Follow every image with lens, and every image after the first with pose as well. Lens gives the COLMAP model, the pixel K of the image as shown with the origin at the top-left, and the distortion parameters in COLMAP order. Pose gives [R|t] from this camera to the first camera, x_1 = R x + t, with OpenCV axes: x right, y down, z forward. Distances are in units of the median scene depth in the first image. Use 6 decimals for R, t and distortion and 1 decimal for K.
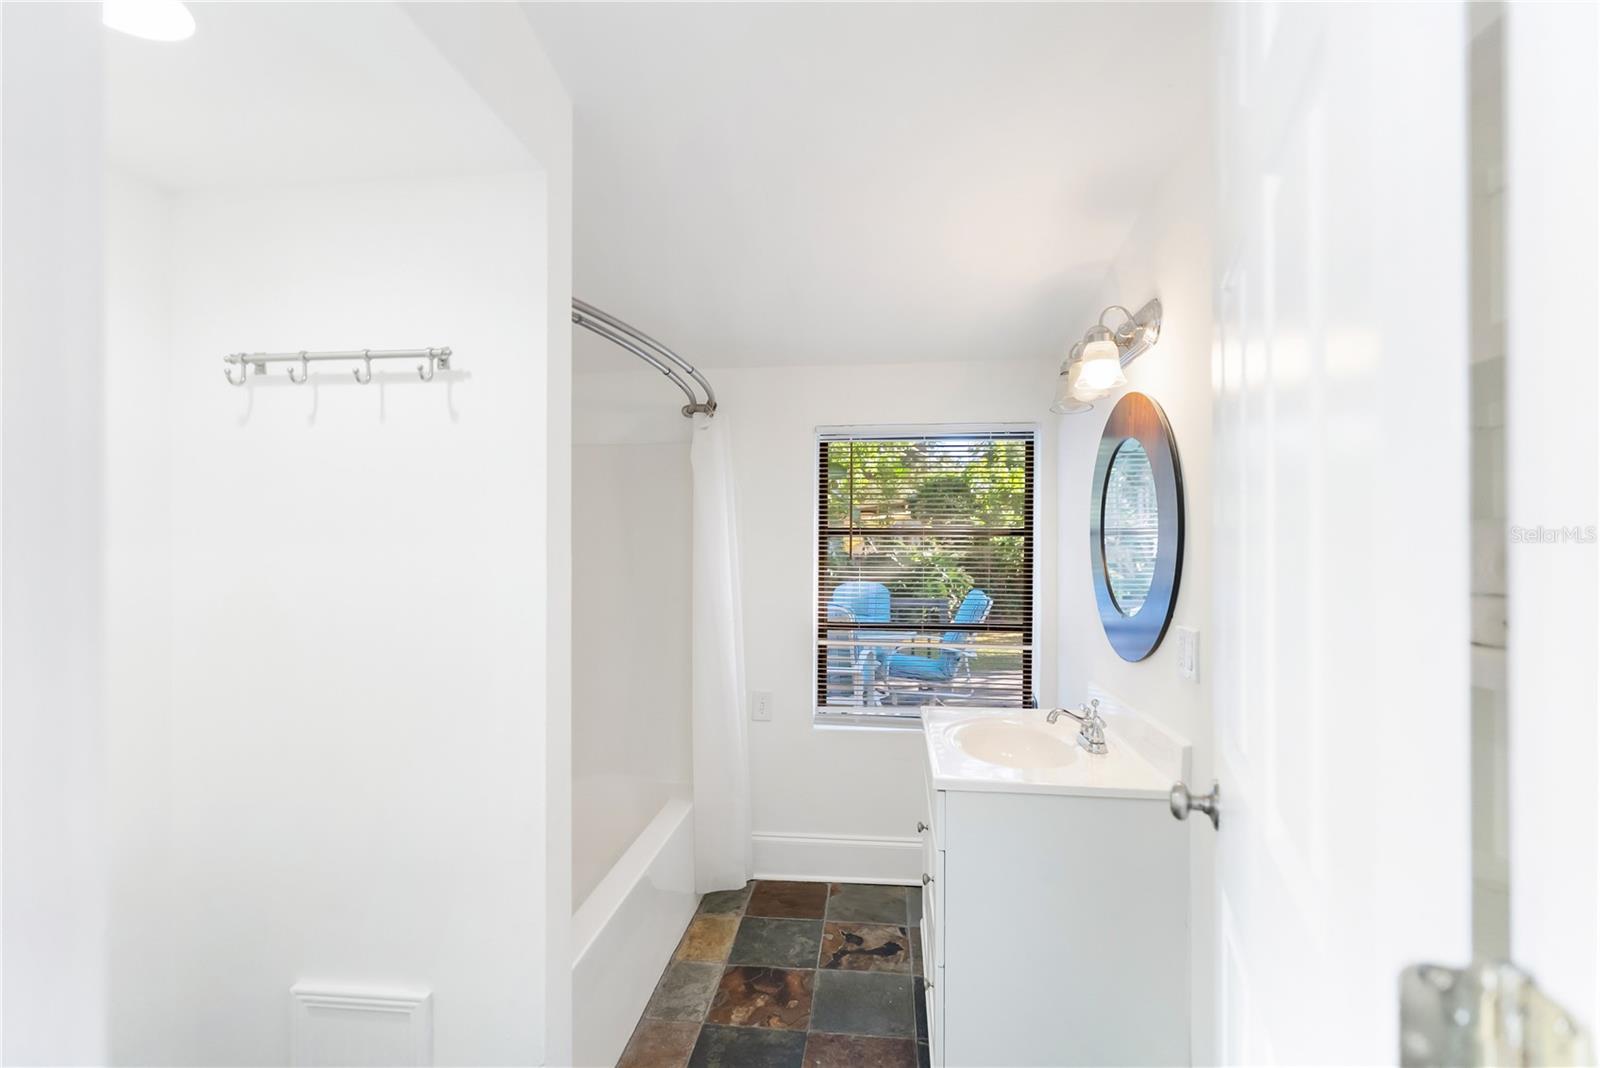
lens RADIAL K [[742.6, 0, 798.2], [0, 742.6, 543.3], [0, 0, 1]] dist [-0.012497, 0.005253]
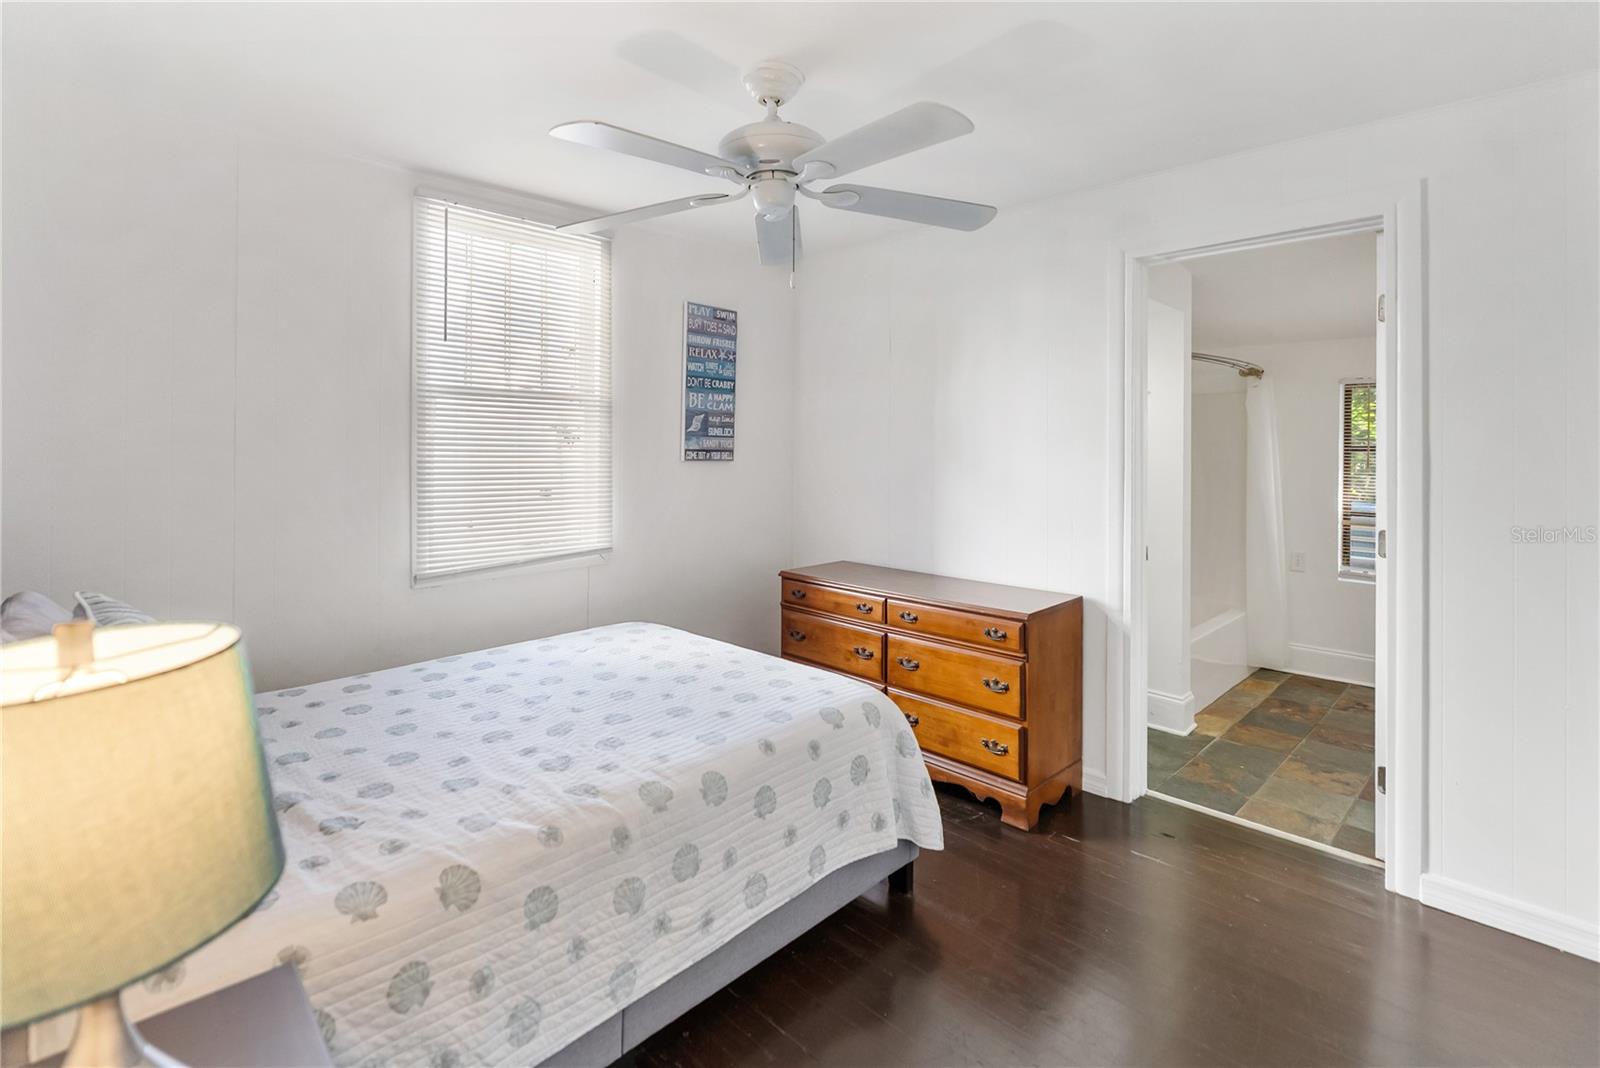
lens RADIAL K [[742.6, 0, 801.2], [0, 742.6, 452.4], [0, 0, 1]] dist [-0.012497, 0.005253]
pose [[0.778753, 0.004023, -0.627318, 0.159471], [-0.001681, 0.999989, 0.004326, -0.019422], [0.627329, -0.002314, 0.778751, -1.226462]]
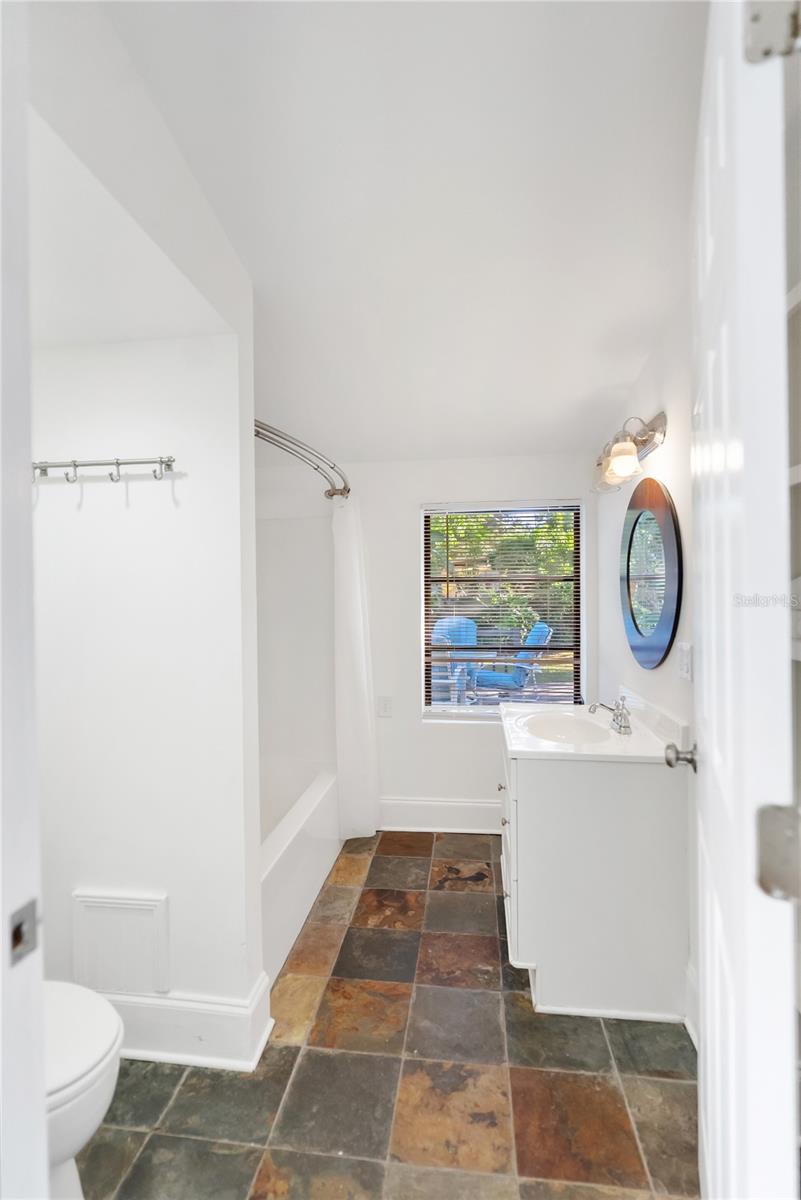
lens RADIAL K [[556.9, 0, 401.4], [0, 556.9, 593.7], [0, 0, 1]] dist [-0.012497, 0.005253]
pose [[0.999877, -0.011914, -0.010200, -0.007718], [0.011989, 0.999901, 0.007309, 0.002803], [0.010112, -0.007431, 0.999921, -0.060552]]
